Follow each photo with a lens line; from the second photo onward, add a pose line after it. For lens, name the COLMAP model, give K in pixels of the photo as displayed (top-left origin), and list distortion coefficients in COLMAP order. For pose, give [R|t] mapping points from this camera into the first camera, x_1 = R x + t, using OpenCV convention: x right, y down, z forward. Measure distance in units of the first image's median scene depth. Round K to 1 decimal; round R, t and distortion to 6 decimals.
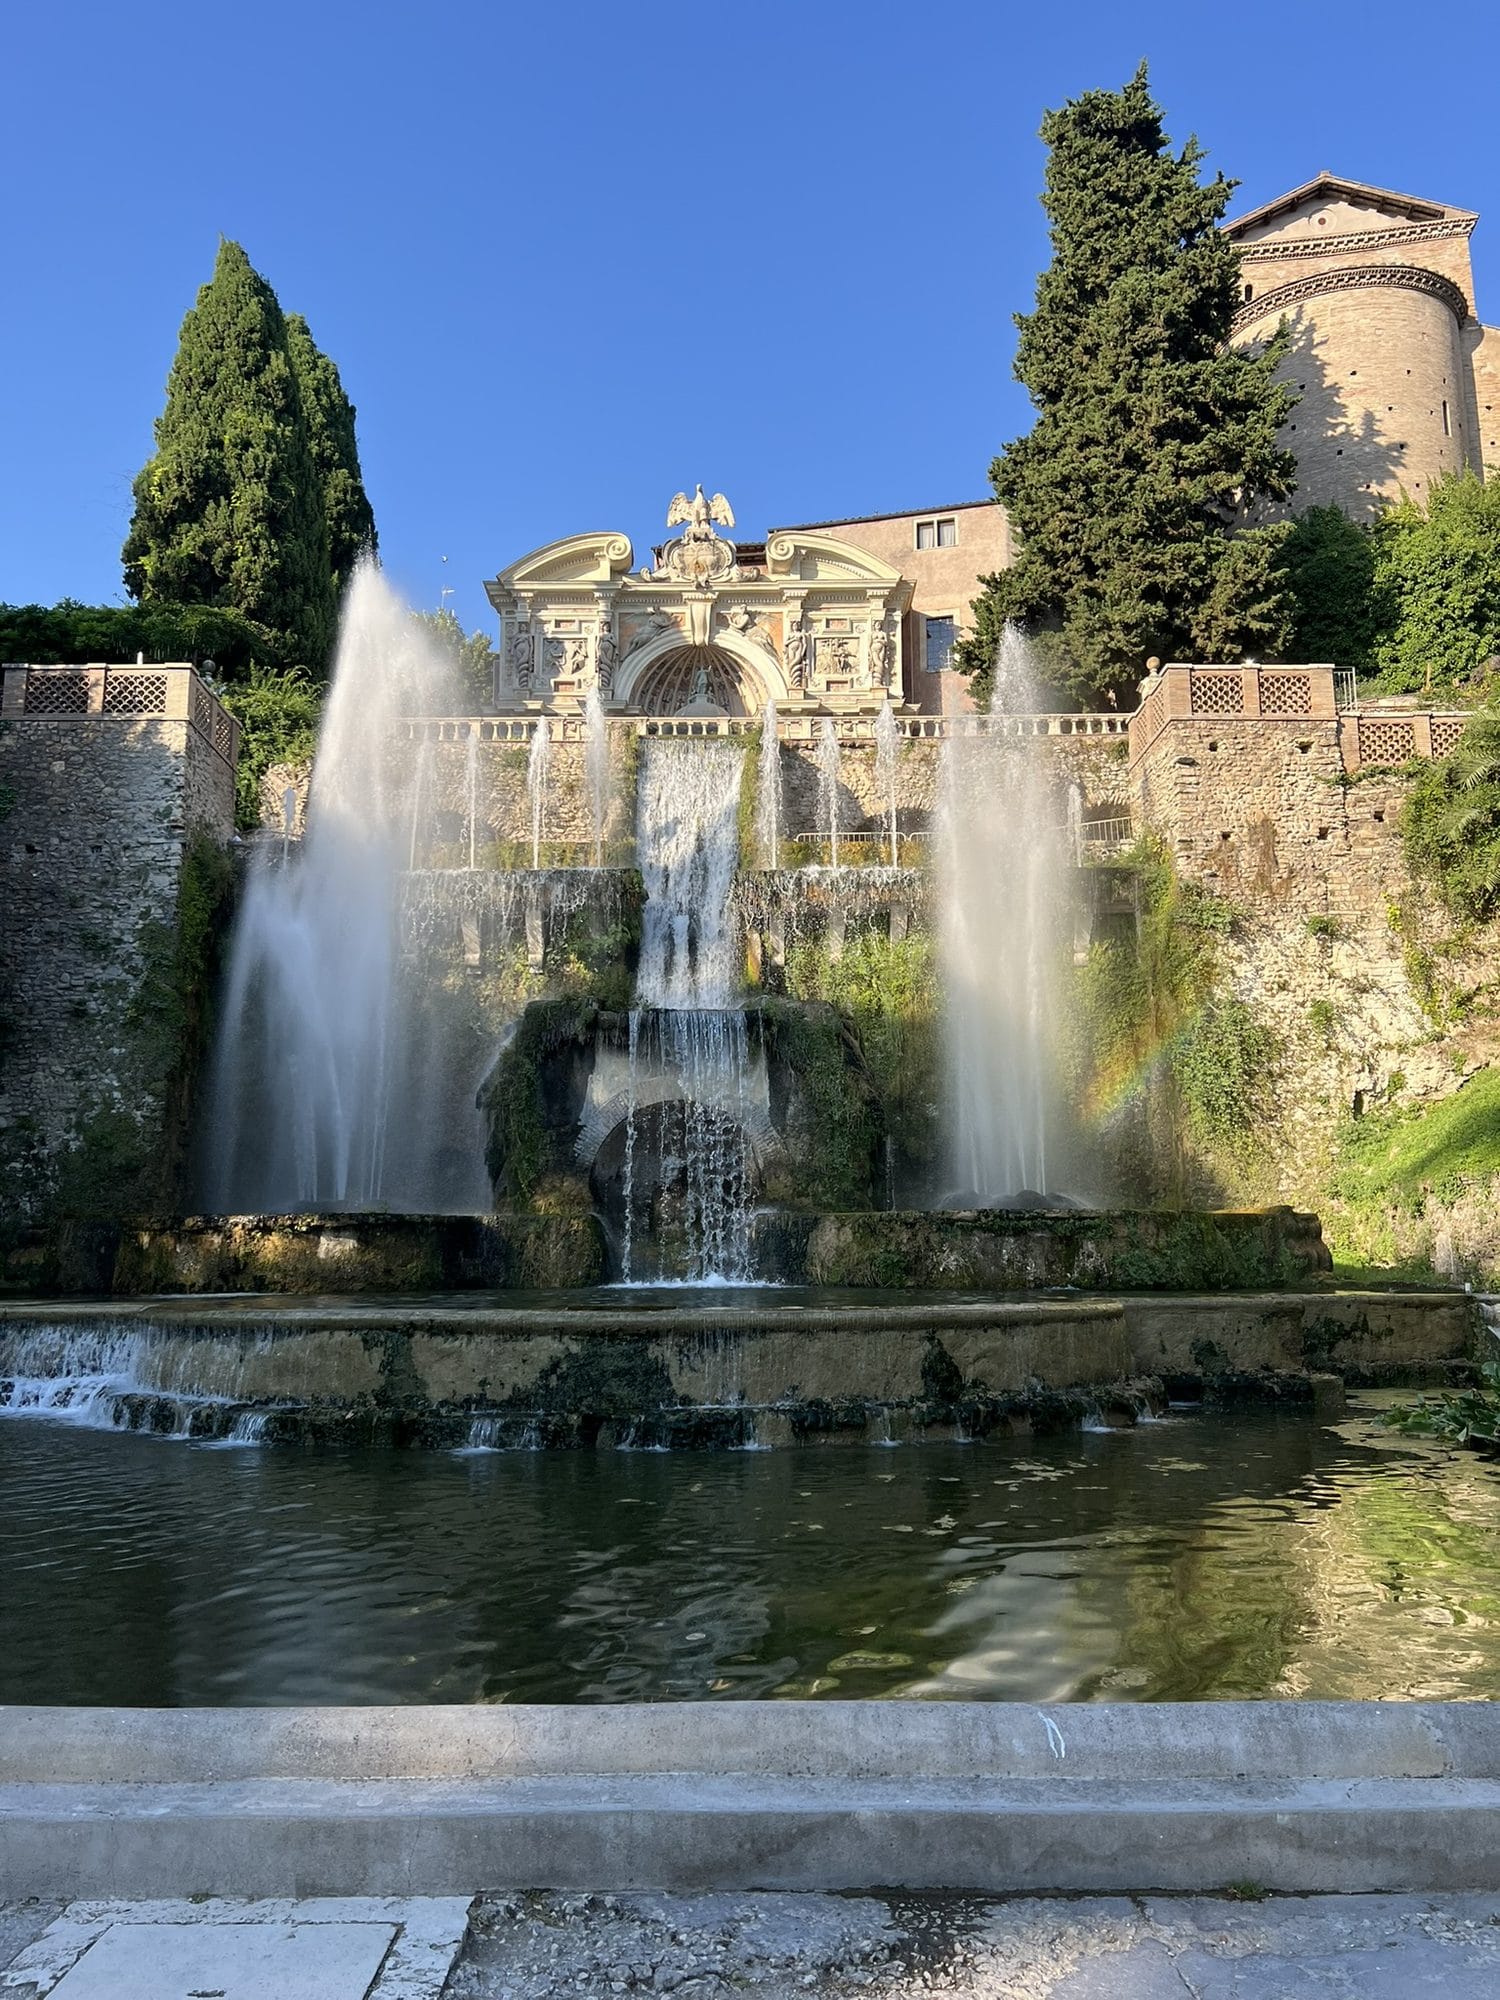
lens RADIAL K [[1502.8, 0, 742.5], [0, 1502.8, 1008.4], [0, 0, 1]] dist [0.075456, -0.096203]
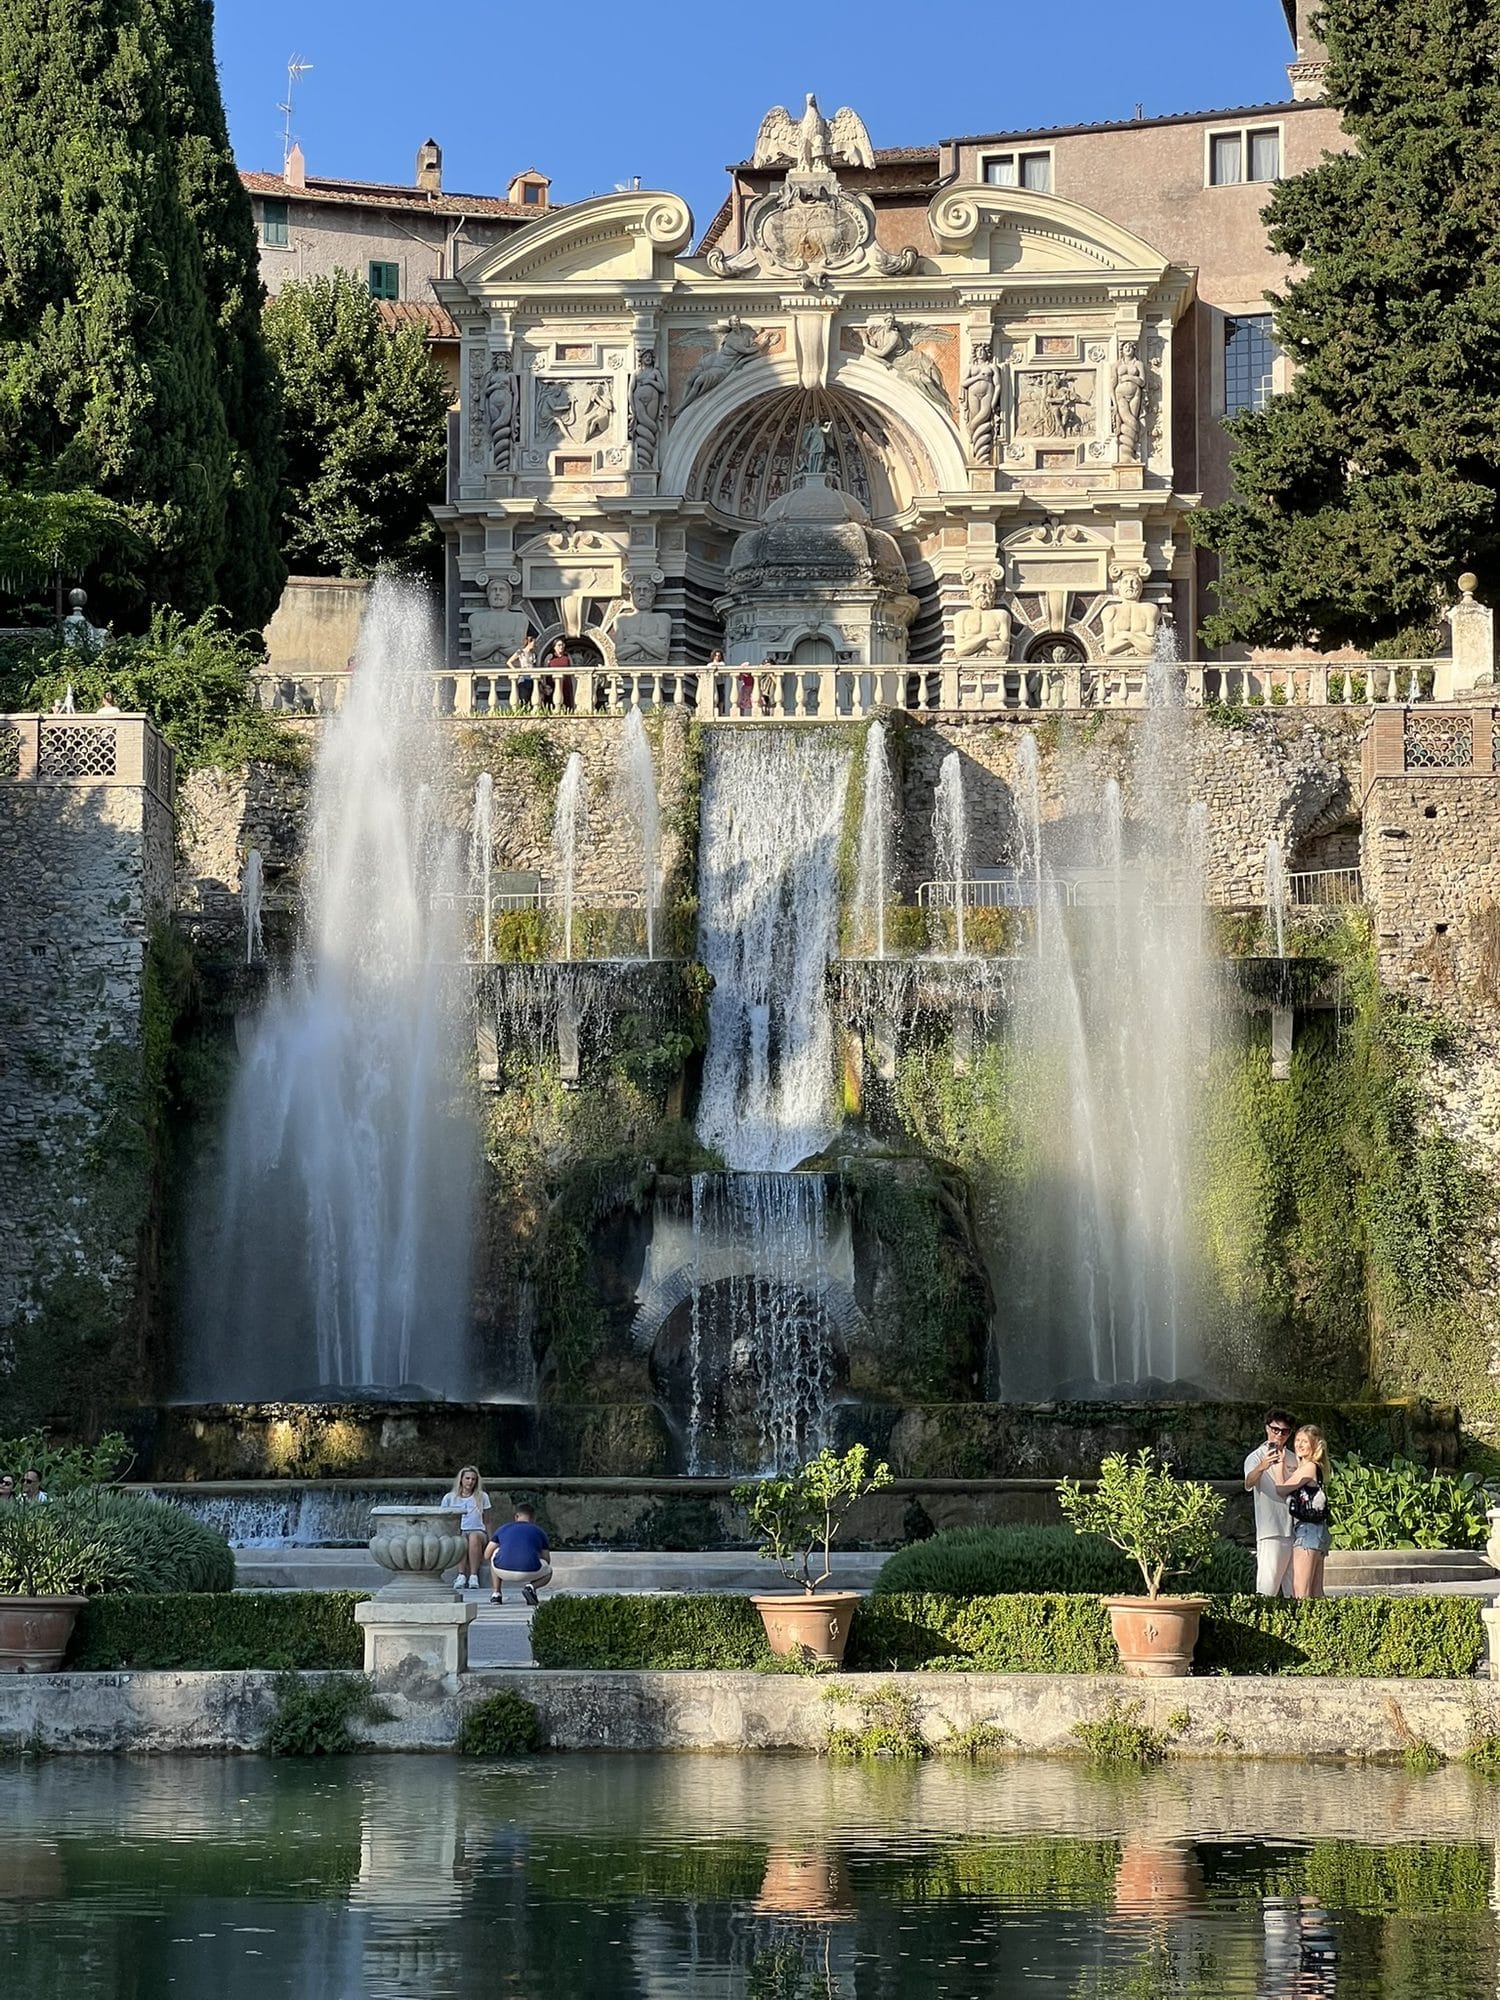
lens RADIAL K [[4418.2, 0, 750.0], [0, 4418.2, 1000.0], [0, 0, 1]] dist [-0.451116, 11.179023]
pose [[0.998168, -0.002128, -0.060459, 0.070298], [0.005285, 0.998628, 0.052098, -0.144327], [0.060265, -0.052322, 0.996810, -0.962137]]
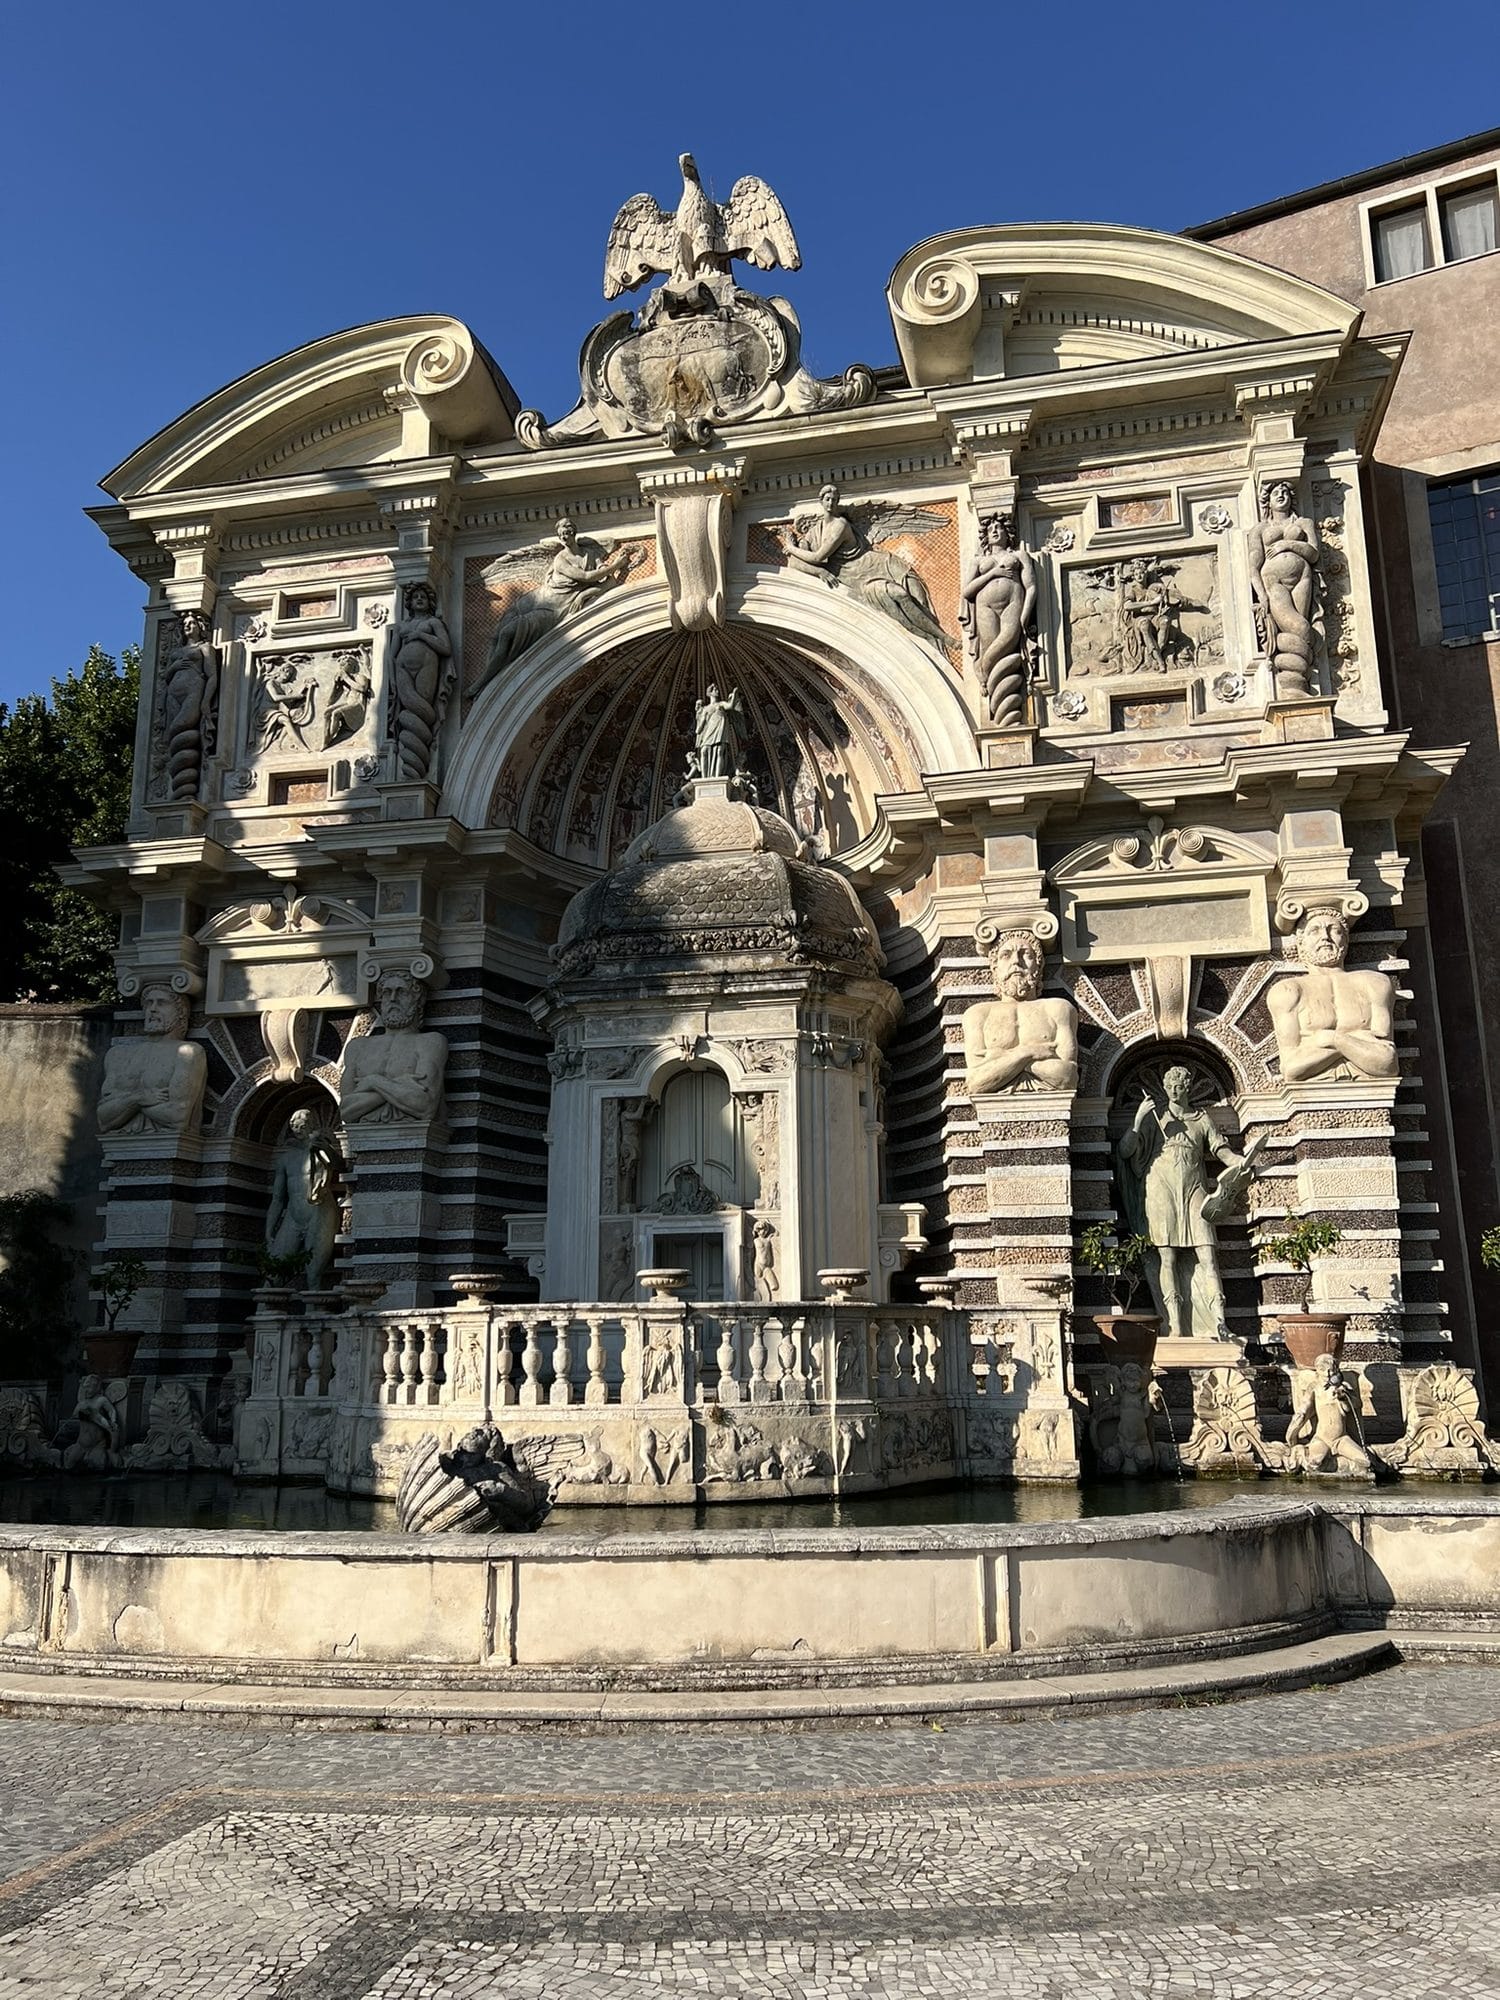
lens RADIAL K [[1502.8, 0, 742.5], [0, 1502.8, 1008.4], [0, 0, 1]] dist [0.075456, -0.096203]
pose [[0.979545, -0.050718, -0.194728, 0.058328], [0.037371, 0.996732, -0.071619, -0.201660], [0.197724, 0.062877, 0.978239, 1.023778]]
